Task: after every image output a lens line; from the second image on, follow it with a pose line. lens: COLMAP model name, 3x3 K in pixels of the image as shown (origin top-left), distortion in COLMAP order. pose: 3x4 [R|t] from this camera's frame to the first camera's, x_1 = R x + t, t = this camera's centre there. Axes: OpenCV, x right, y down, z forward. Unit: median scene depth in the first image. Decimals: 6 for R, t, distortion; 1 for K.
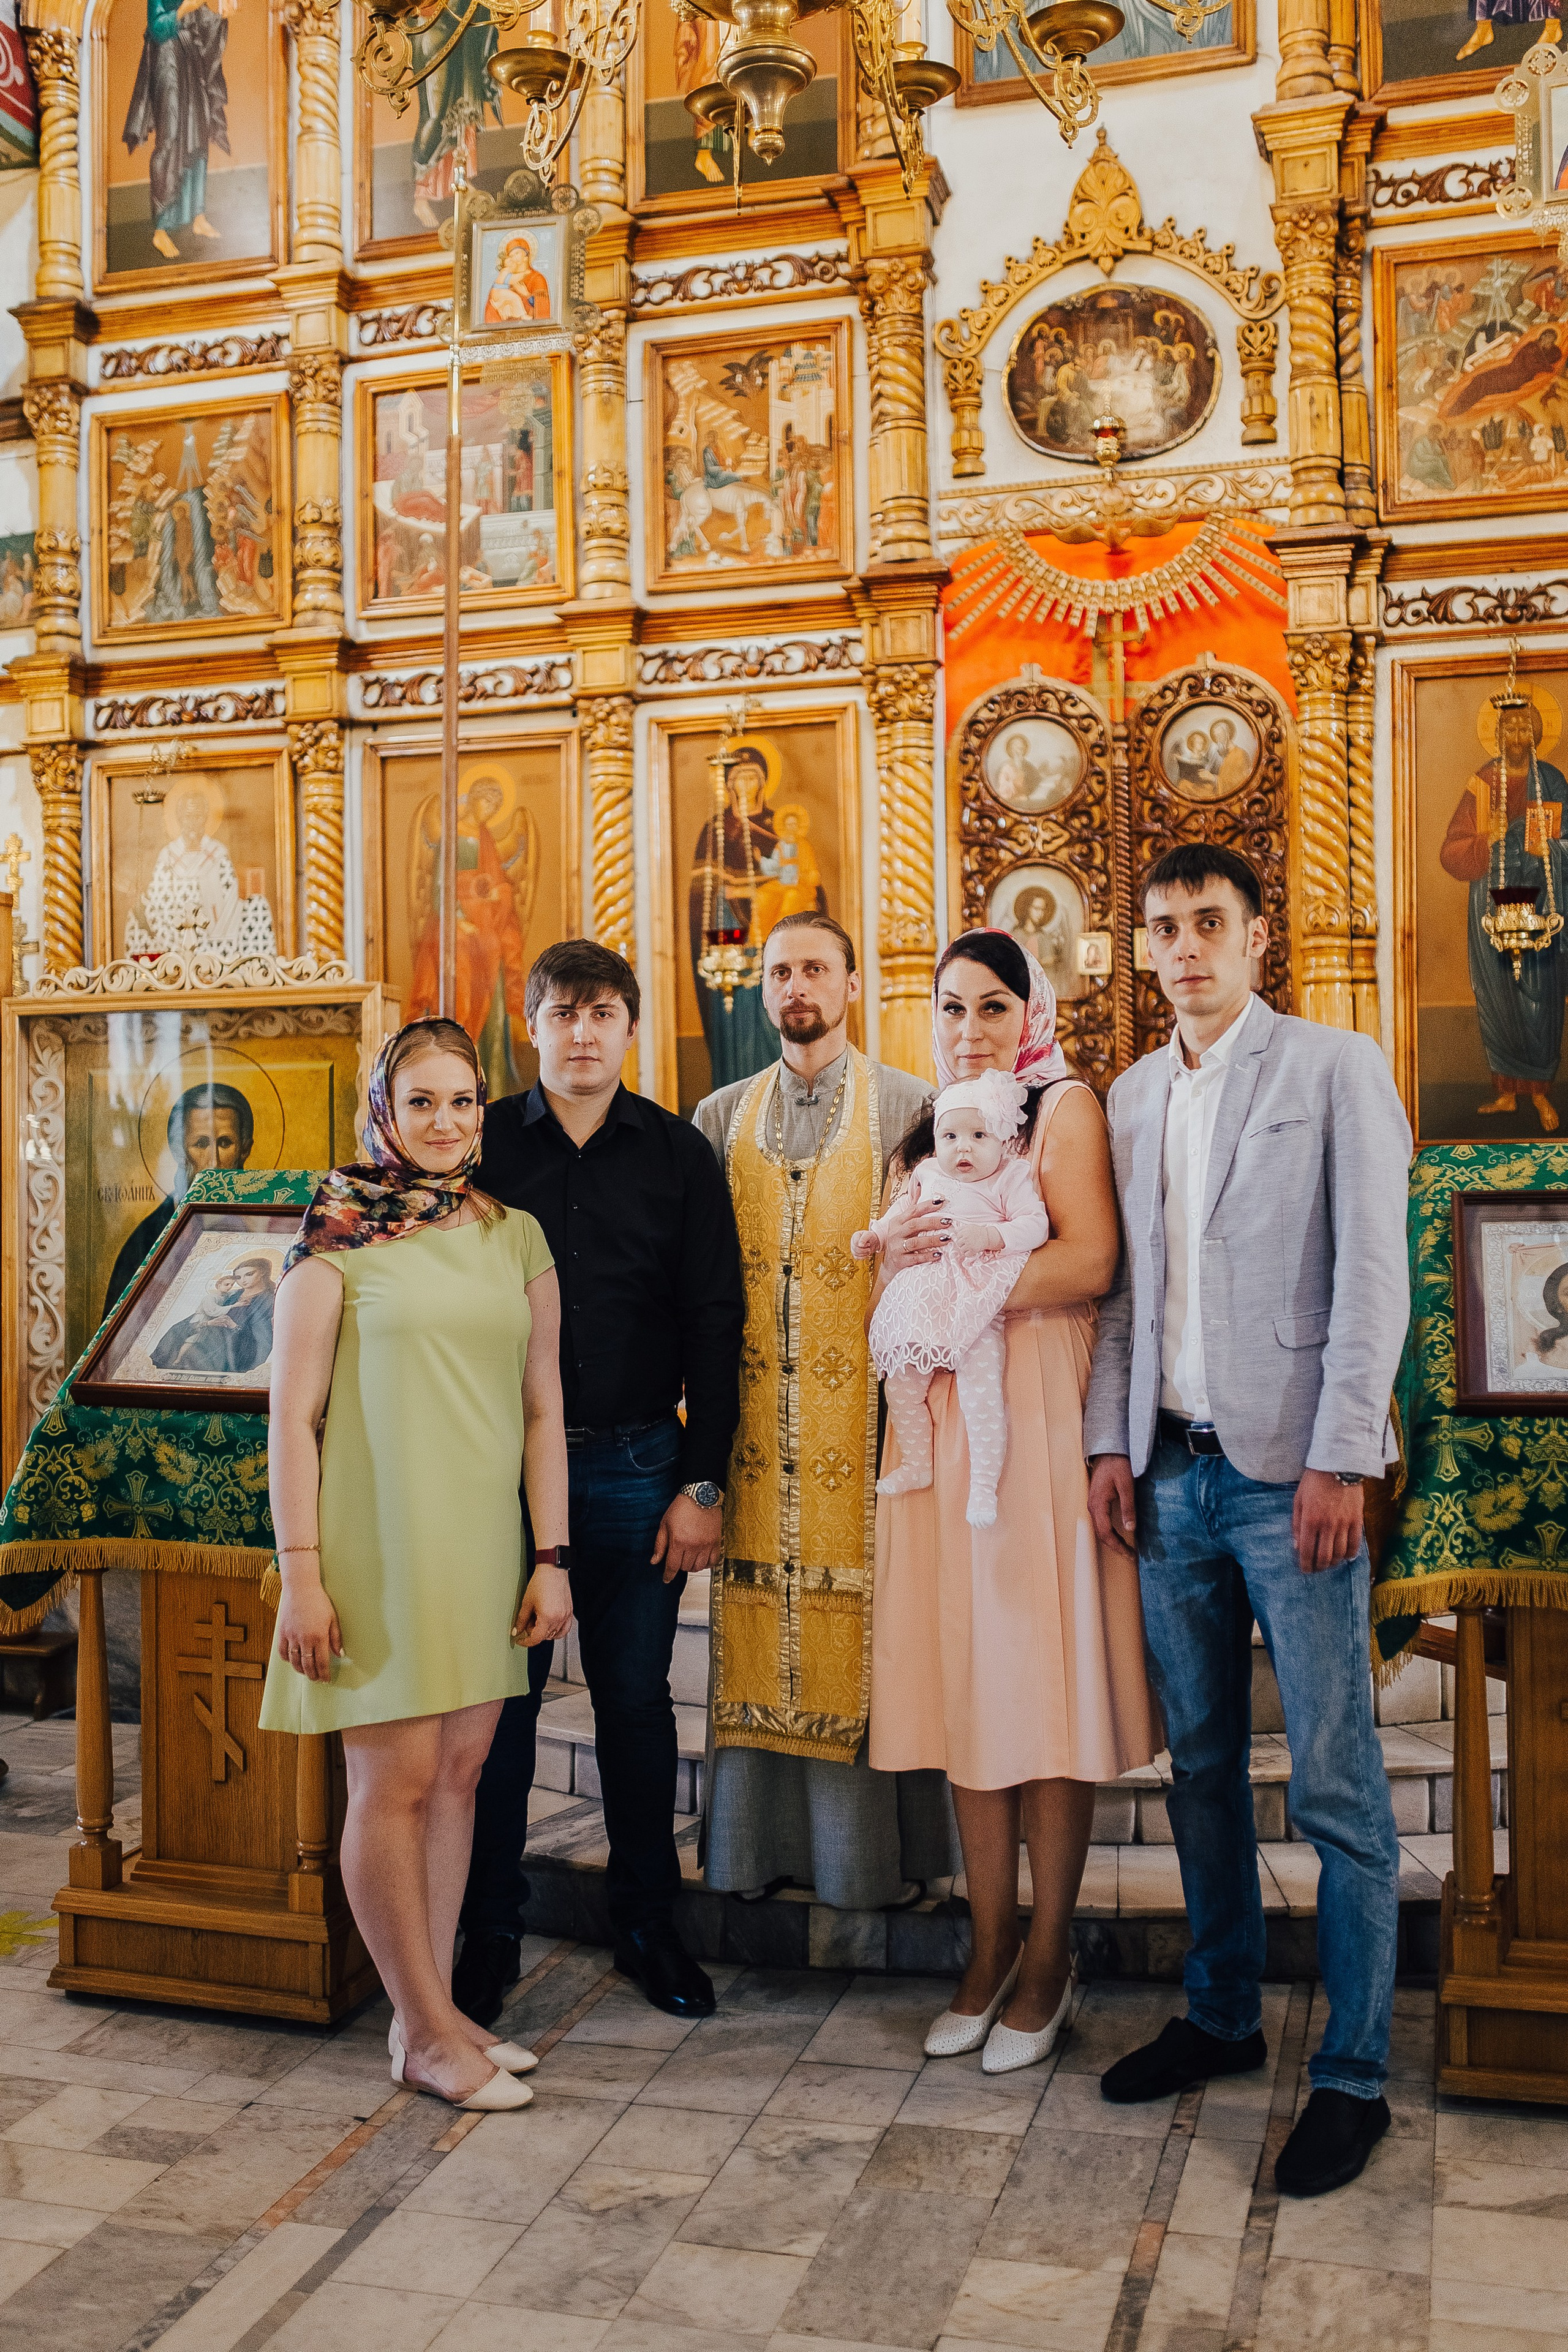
lens RADIAL K [[2249.3, 0, 784.0], [0, 2249.3, 1176.0], [0, 0, 1]] dist [-0.059409, 0.089309]
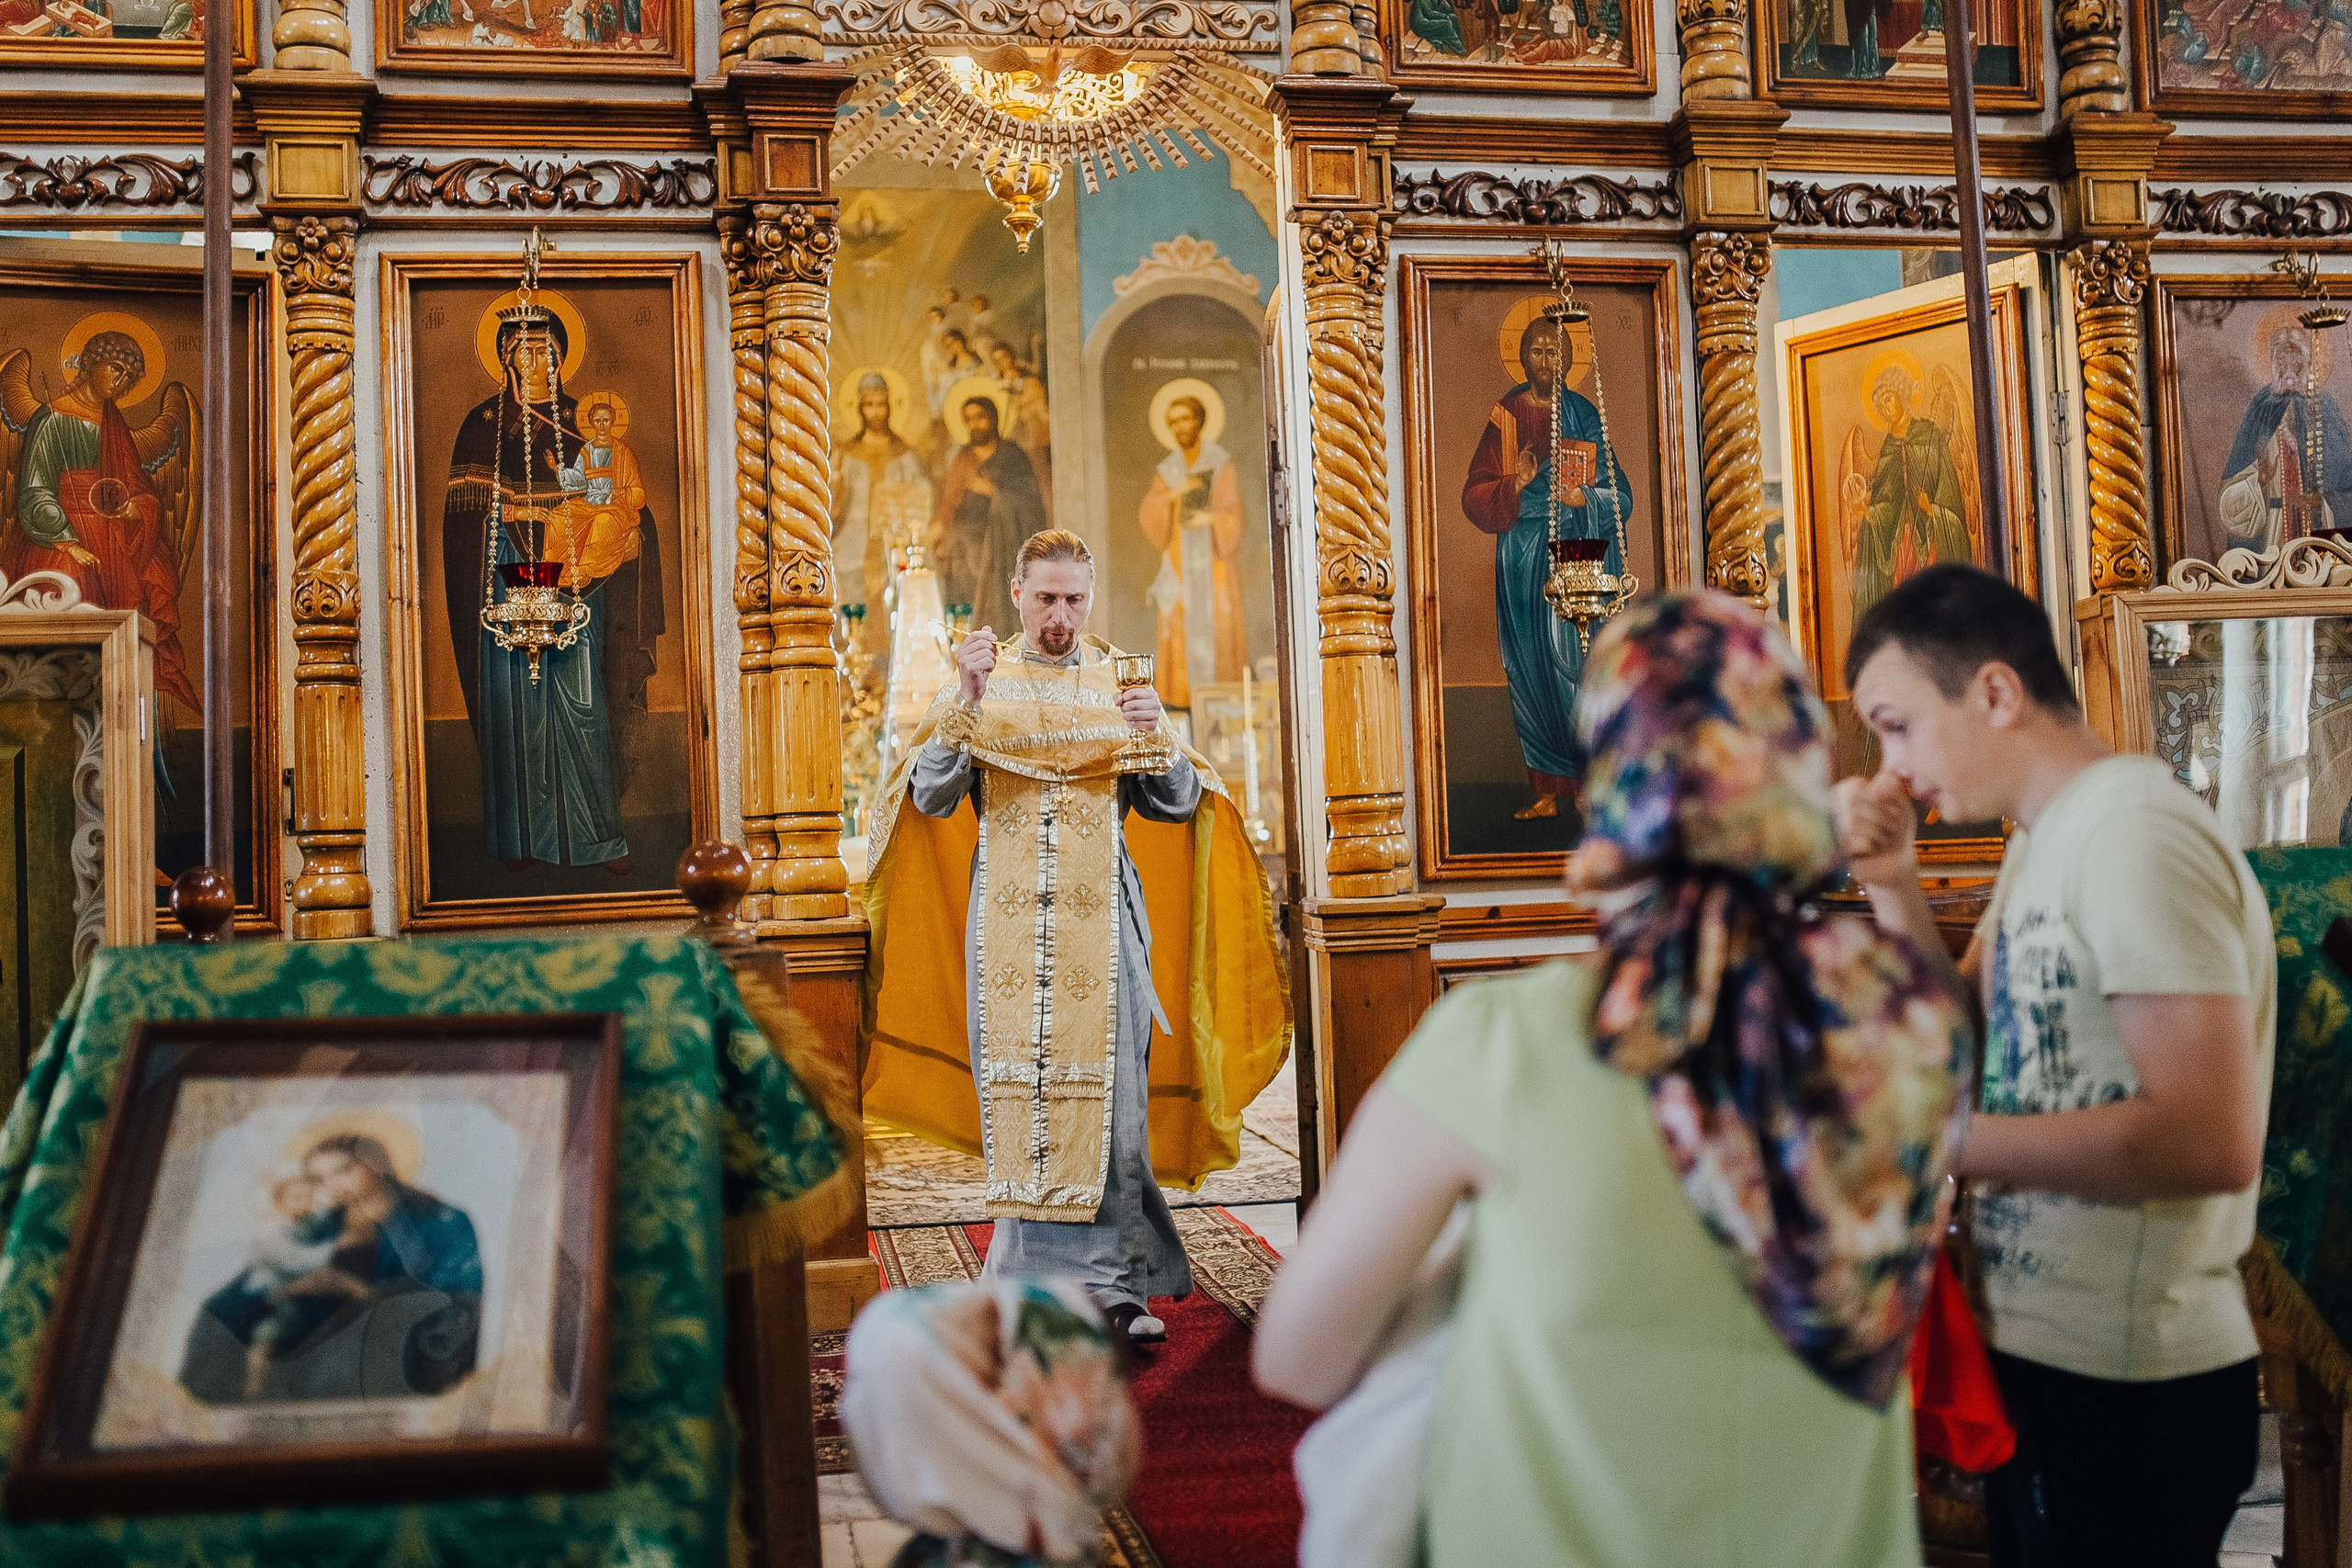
lens RADIAL K [[2377.7, 0, 1171.2], [0, 2377.7, 780.5], [0, 0, 1]] dist [-0.062812, 0.100541]
pose [[0.893302, -0.003245, 0.449445, -0.179526], [0.026490, 0.998616, -0.045440, -0.006092], [-0.448676, 0.052498, 0.892151, 0.280488]]
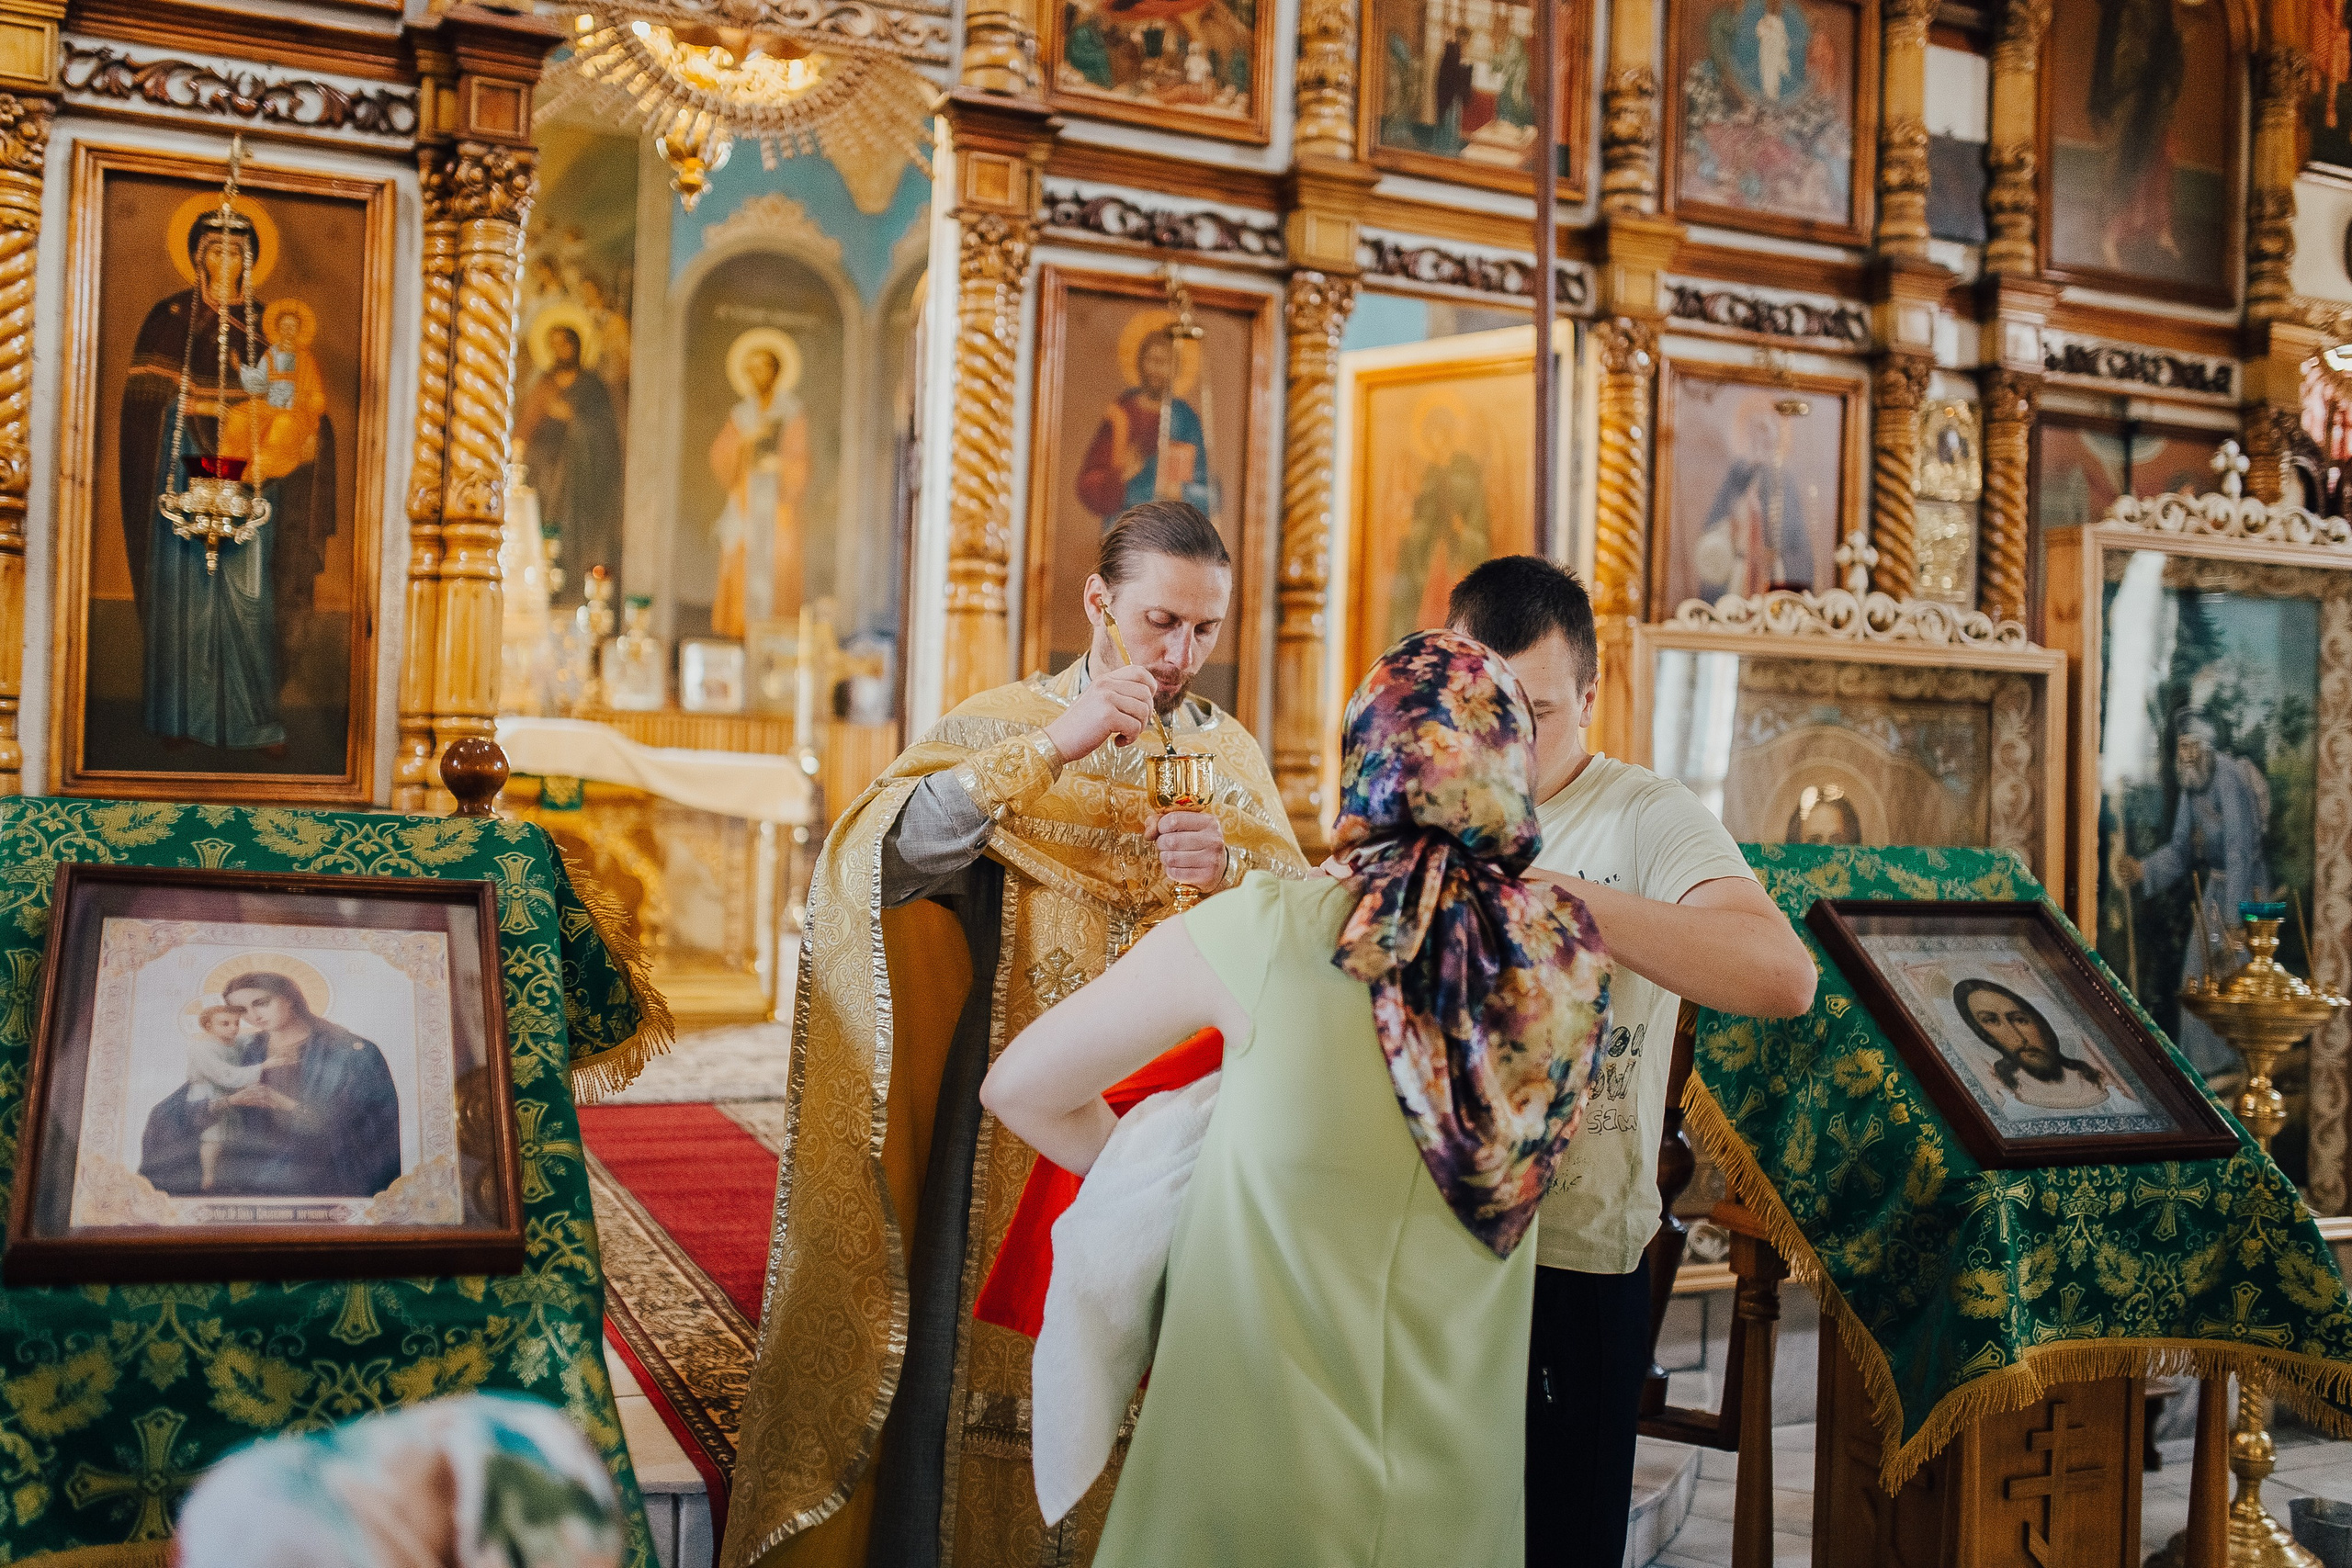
lens RADIAL K [[2249.1, 0, 1166.4], [0, 2249.1, 783.2], [0, 0, 1]] dist [-0.059409, 0.089309]
pose [[0.772296, 0.047870, 0.633456, -0.243104], [-0.044598, 0.998782, -0.021105, -0.004389], [-0.633695, -0.011952, 0.773491, 0.261601]]
